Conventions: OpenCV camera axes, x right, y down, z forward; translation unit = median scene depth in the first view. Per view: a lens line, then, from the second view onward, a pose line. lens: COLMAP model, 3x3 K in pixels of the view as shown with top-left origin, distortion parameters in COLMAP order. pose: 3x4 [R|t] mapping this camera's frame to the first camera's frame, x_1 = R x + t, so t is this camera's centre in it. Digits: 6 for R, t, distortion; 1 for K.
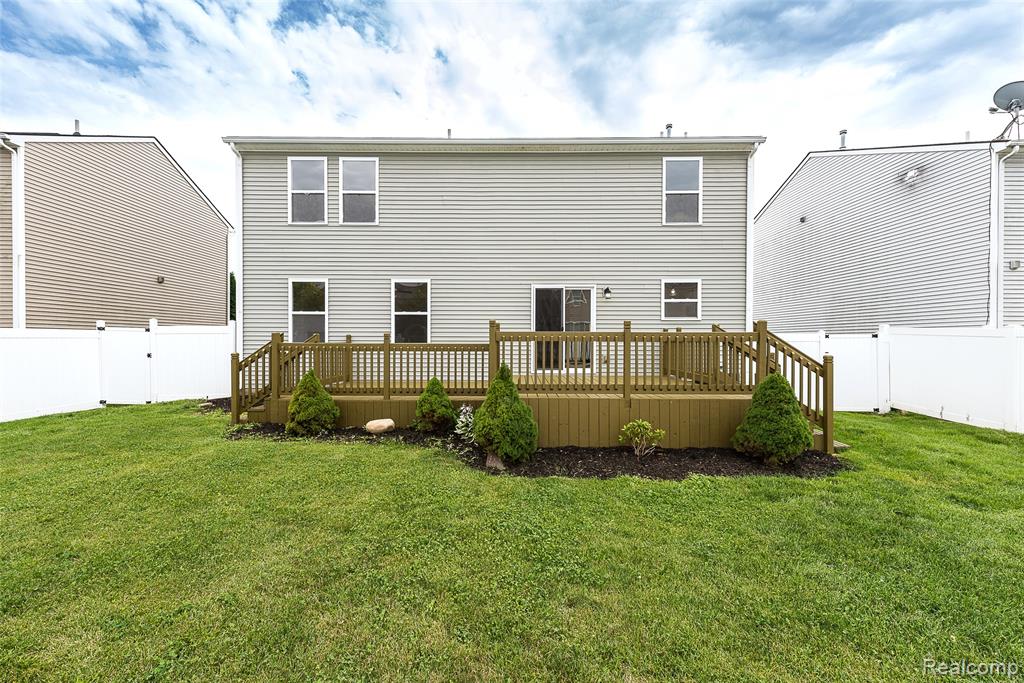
lens RADIAL K [[428.5, 0, 512.0], [0, 428.5, 341.5], [0, 0, 1]] dist [0.001026, 0.000893]
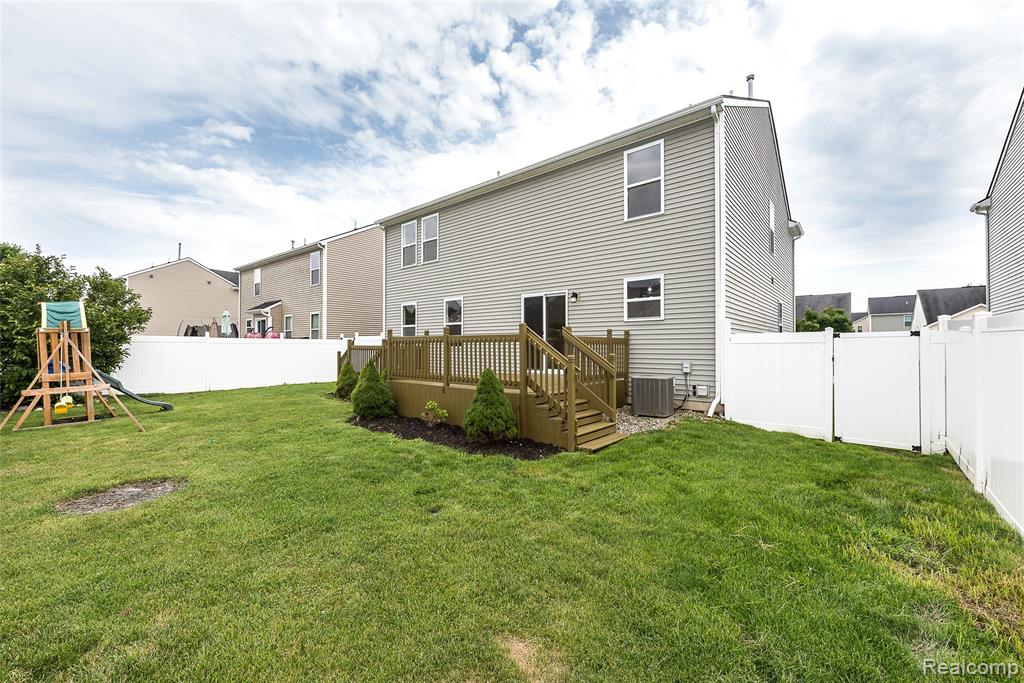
lens RADIAL K [[428.5, 0, 512.0], [0, 428.5, 341.5], [0, 0, 1]] dist [0.001026, 0.000893]
pose [[0.745873, -0.008343, -0.666036, 0.798496], [0.022682, 0.999660, 0.012880, -0.022581], [0.665702, -0.024714, 0.745808, 0.110447]]
